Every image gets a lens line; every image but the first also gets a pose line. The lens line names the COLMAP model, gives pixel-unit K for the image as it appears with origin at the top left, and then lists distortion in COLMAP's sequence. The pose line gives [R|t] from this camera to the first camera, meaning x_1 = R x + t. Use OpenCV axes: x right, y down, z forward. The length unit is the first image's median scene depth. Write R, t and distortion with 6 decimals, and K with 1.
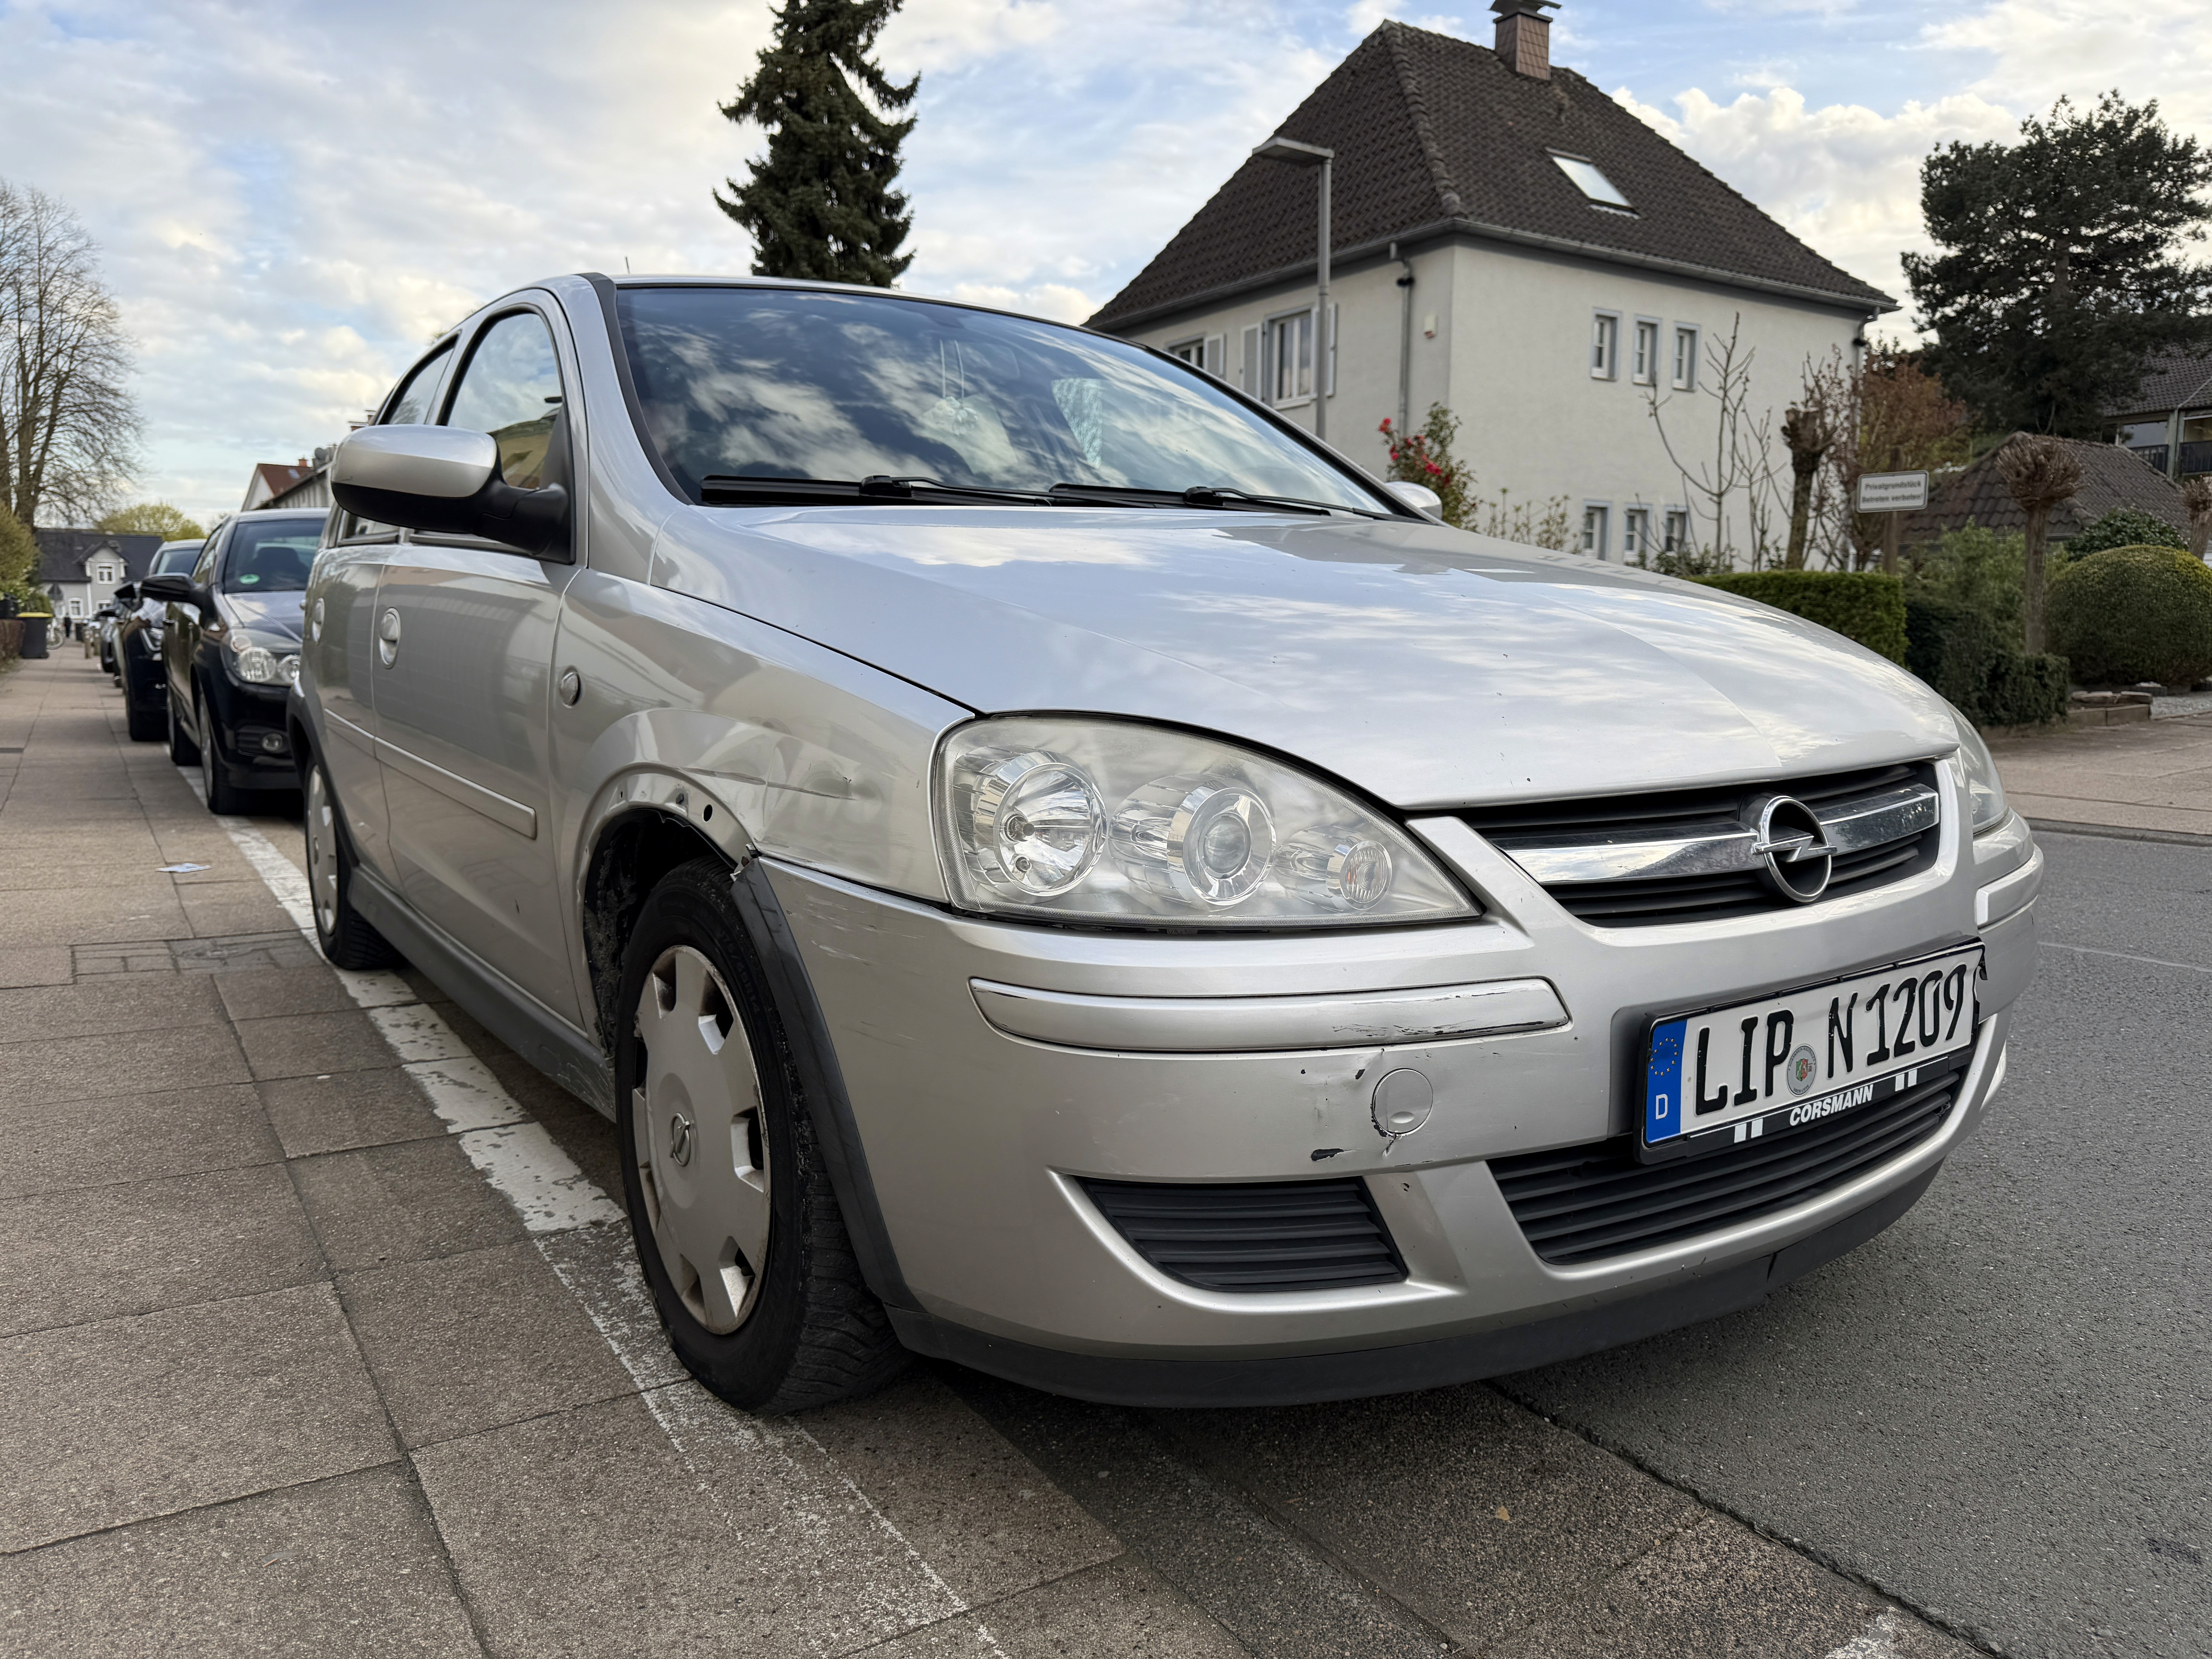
lens RADIAL K [[1576.5, 0, 1109.1], [0, 1576.5, 807.6], [0, 0, 1]] dist [0.001126, -0.003114]
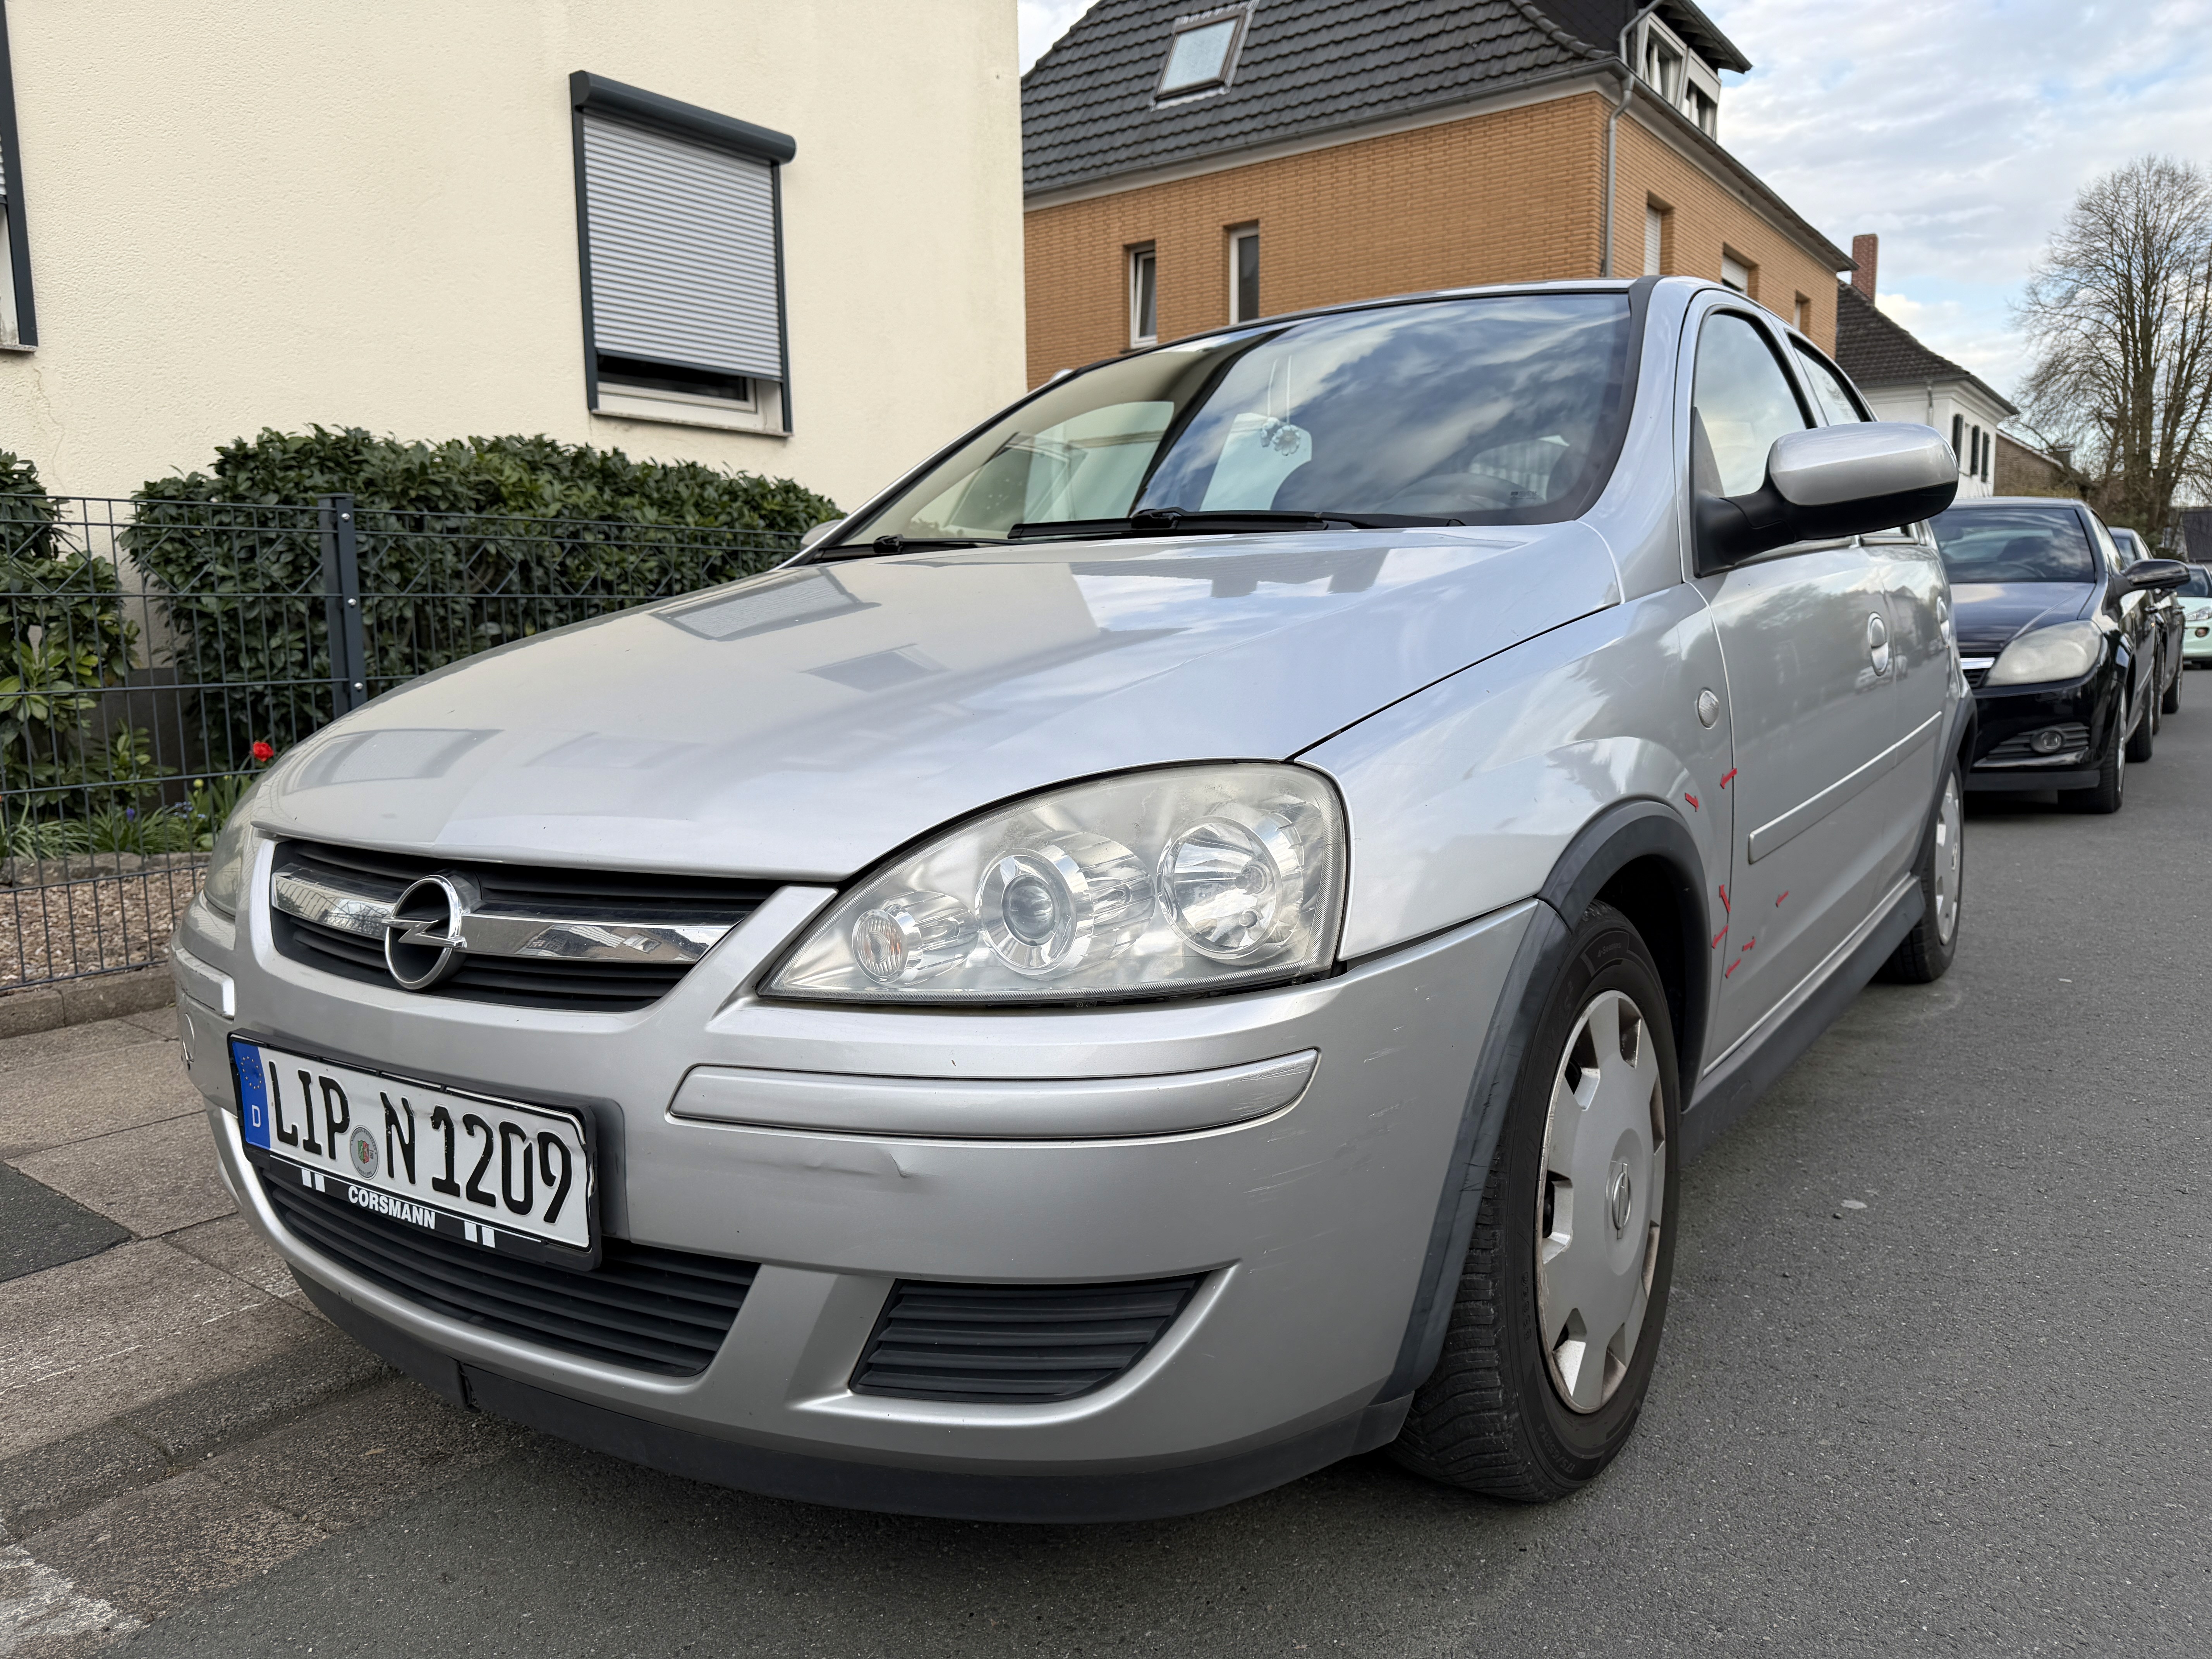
lens RADIAL K [[1576.5, 0, 1109.1], [0, 1576.5, 807.6], [0, 0, 1]] dist [0.001126, -0.003114]
pose [[0.357593, 0.100792, -0.928422, 1.434701], [-0.088686, 0.993331, 0.073680, -0.151666], [0.929657, 0.055990, 0.364147, 1.025823]]
